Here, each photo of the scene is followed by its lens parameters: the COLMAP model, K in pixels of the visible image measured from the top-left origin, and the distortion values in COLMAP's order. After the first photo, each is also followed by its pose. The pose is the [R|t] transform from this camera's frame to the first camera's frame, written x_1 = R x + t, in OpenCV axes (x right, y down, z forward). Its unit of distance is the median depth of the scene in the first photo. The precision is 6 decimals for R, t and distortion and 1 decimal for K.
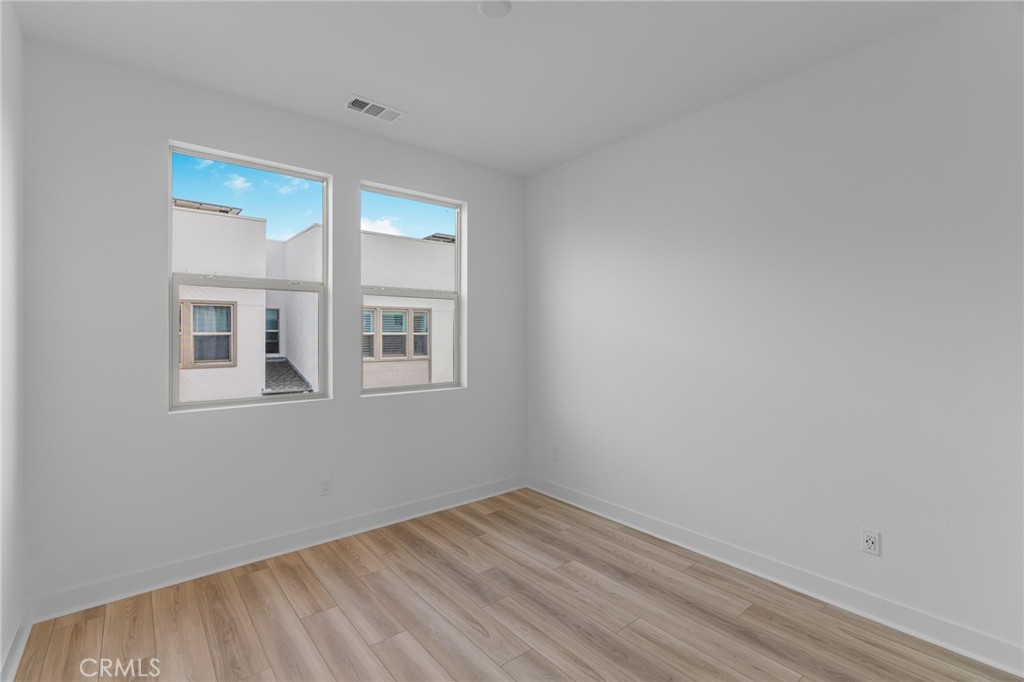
lens RADIAL K [[470.3, 0, 519.0], [0, 470.3, 339.6], [0, 0, 1]] dist [-0.015835, 0.007237]
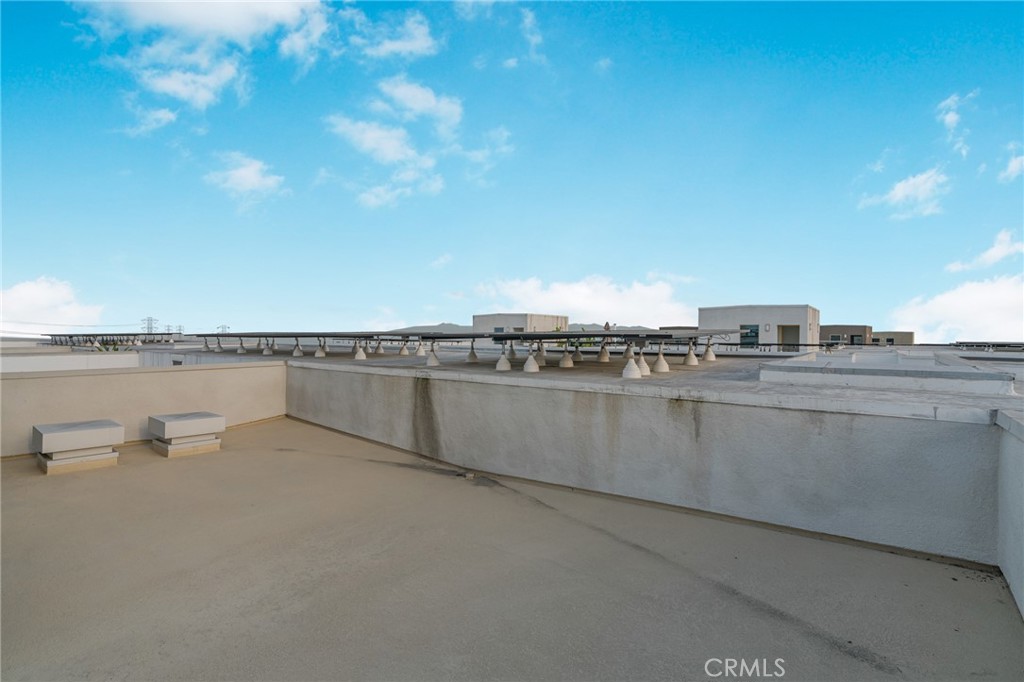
lens RADIAL K [[470.3, 0, 516.5], [0, 470.3, 342.8], [0, 0, 1]] dist [-0.015835, 0.007237]
pose [[0.999983, 0.005888, -0.000508, -0.392296], [-0.005889, 0.999981, -0.001619, -0.208117], [0.000499, 0.001622, 0.999999, 0.642314]]
